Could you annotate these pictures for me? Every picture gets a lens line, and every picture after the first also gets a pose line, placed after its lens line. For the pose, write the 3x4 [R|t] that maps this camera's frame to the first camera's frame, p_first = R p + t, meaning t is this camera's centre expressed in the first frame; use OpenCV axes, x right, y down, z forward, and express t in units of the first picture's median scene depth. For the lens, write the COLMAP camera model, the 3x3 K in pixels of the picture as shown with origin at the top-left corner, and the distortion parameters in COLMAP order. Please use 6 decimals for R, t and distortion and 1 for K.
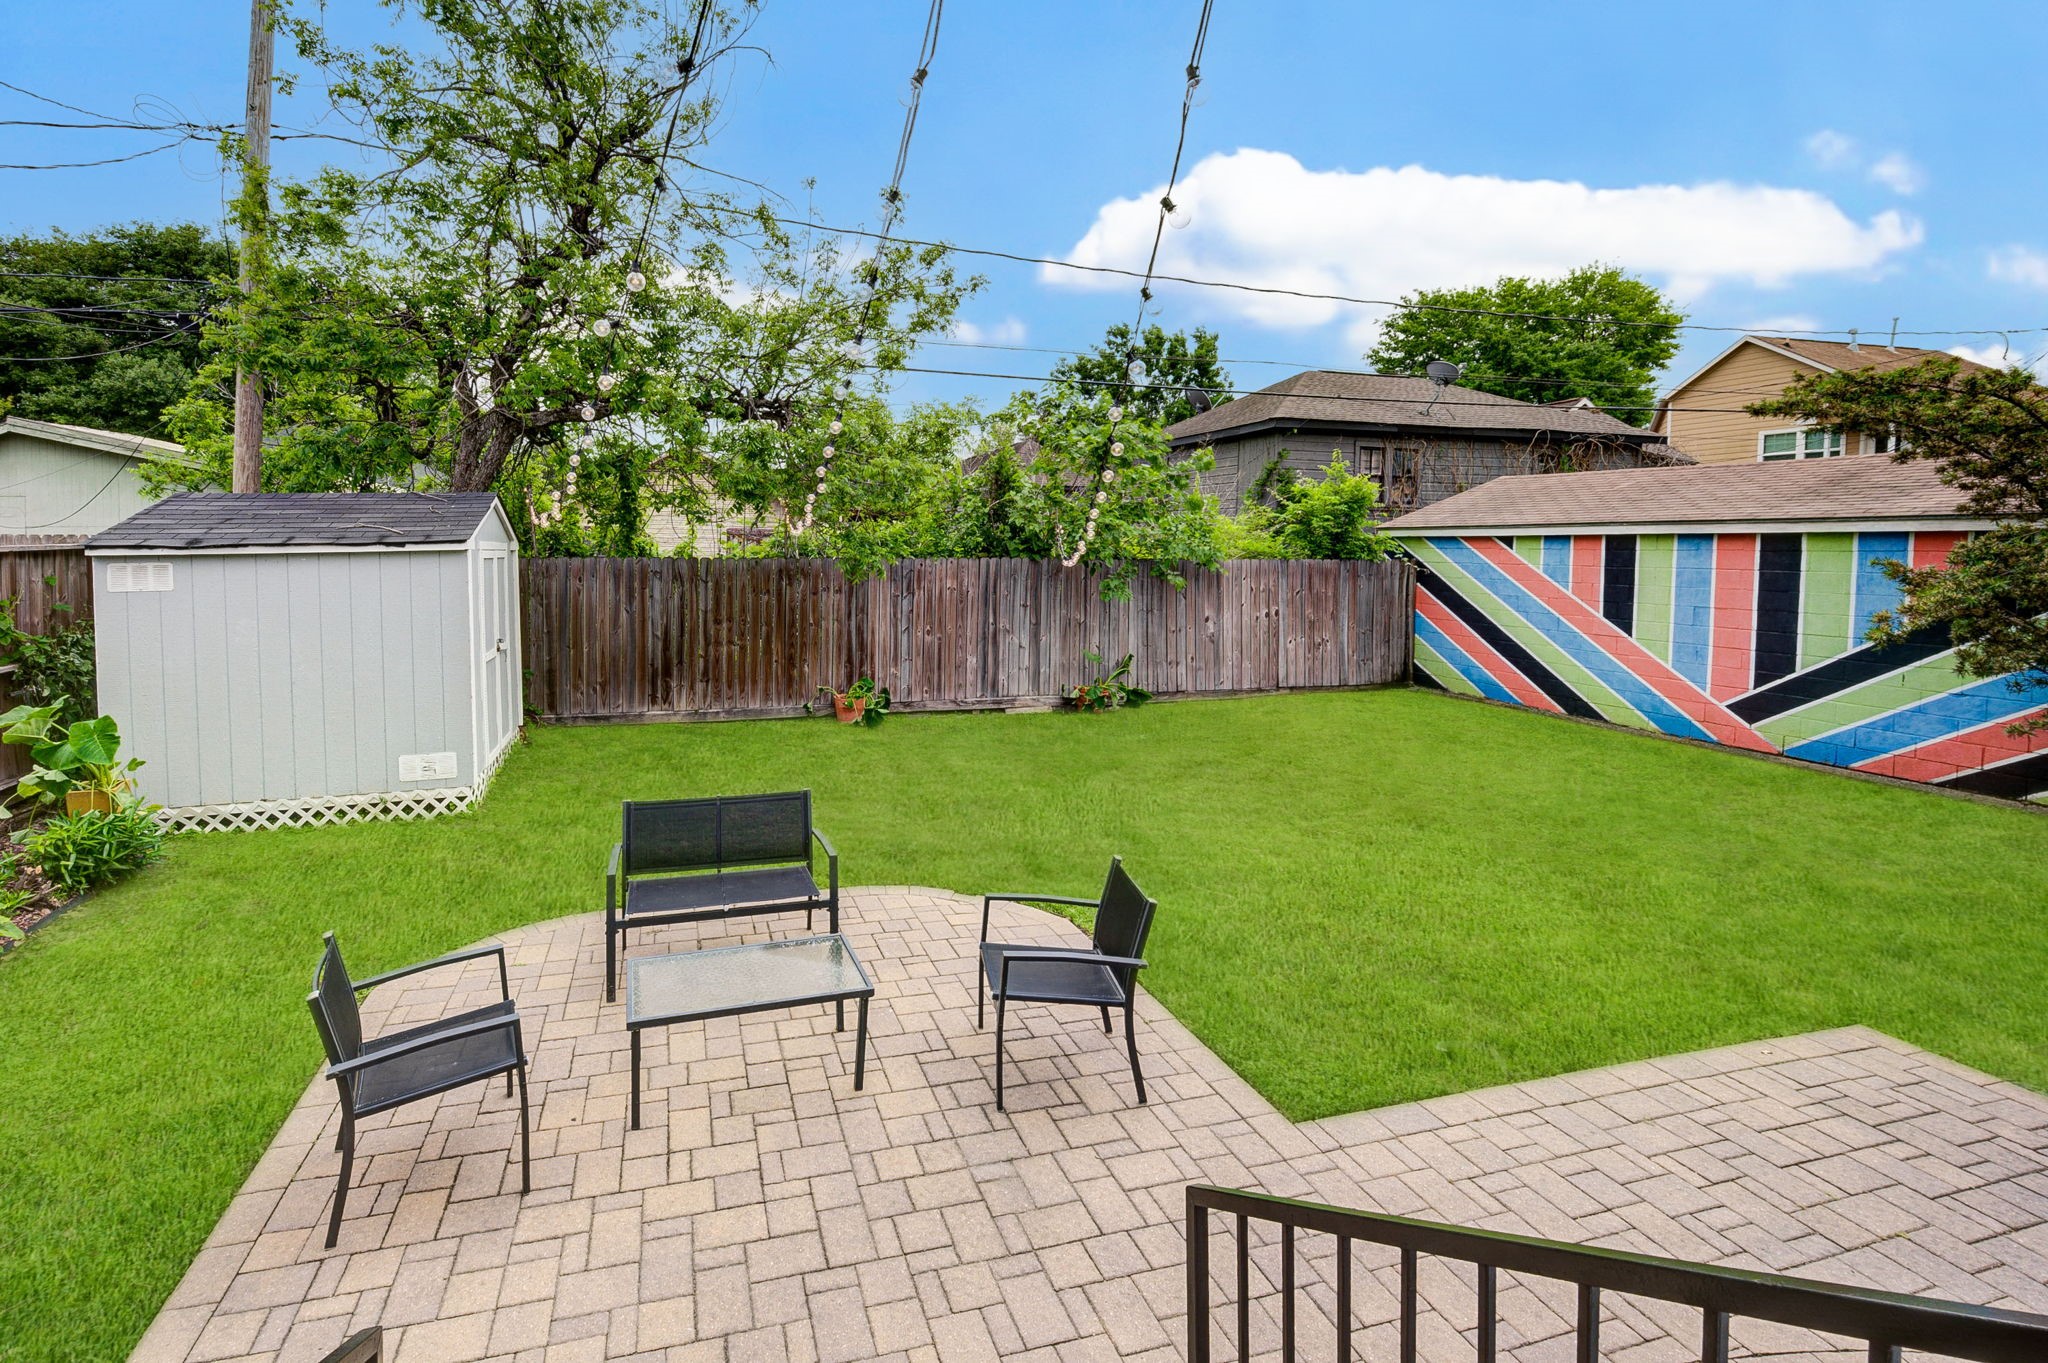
lens RADIAL K [[879.4, 0, 876.4], [0, 879.4, 586.5], [0, 0, 1]] dist [-0.008259, -0.001009]
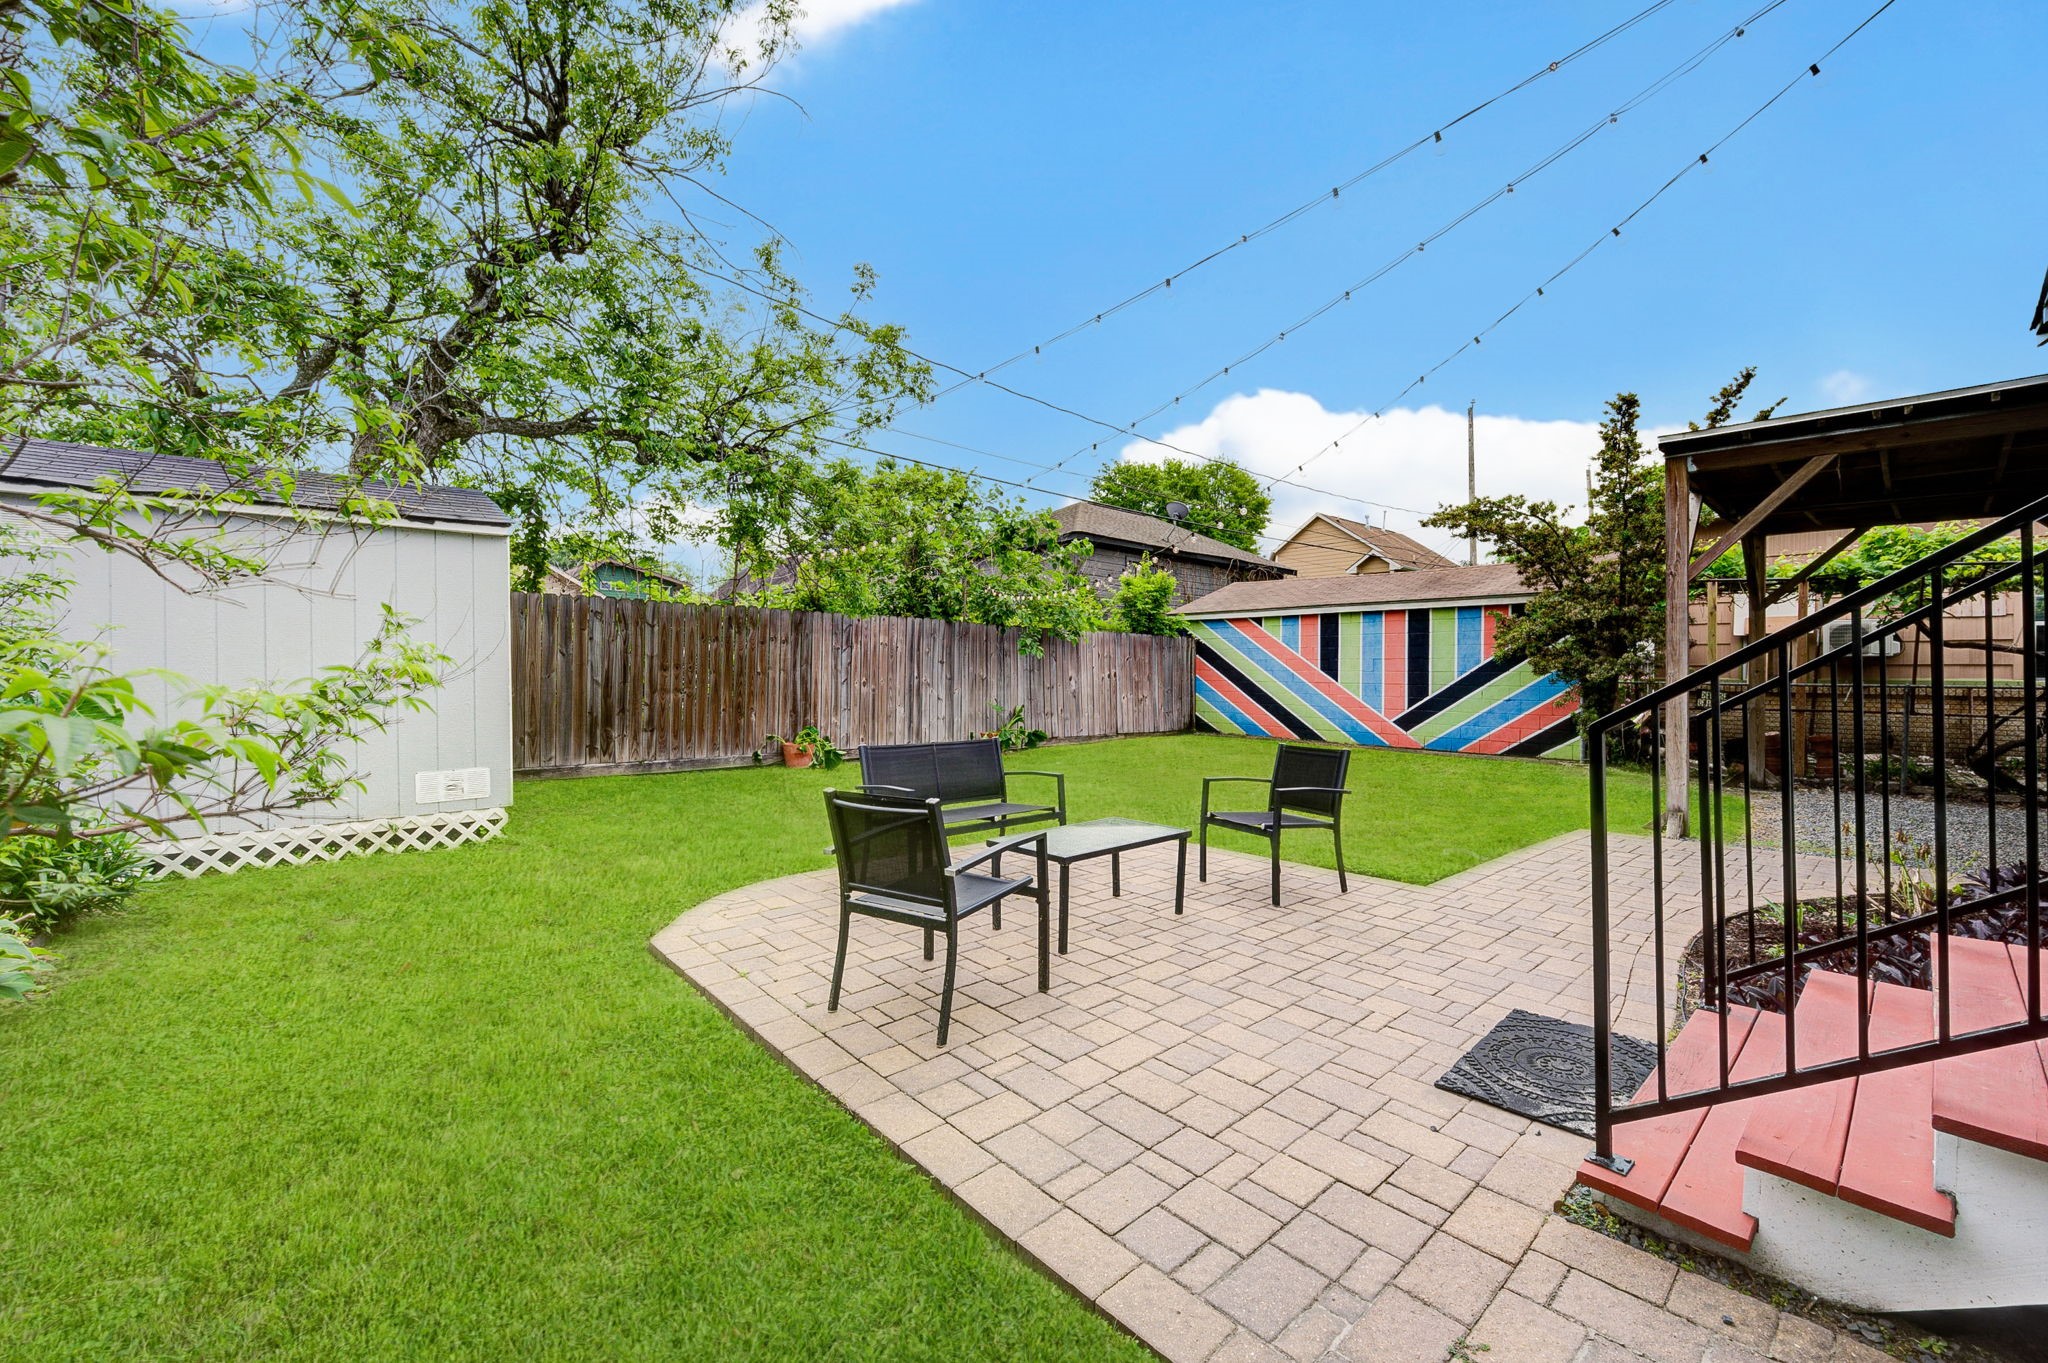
lens RADIAL K [[828.2, 0, 1040.8], [0, 828.2, 678.0], [0, 0, 1]] dist [-0.010457, 0.000520]
pose [[0.876232, -0.000815, 0.481889, -0.247192], [0.020173, 0.999184, -0.034992, 0.087838], [-0.481467, 0.040383, 0.875534, 0.013715]]
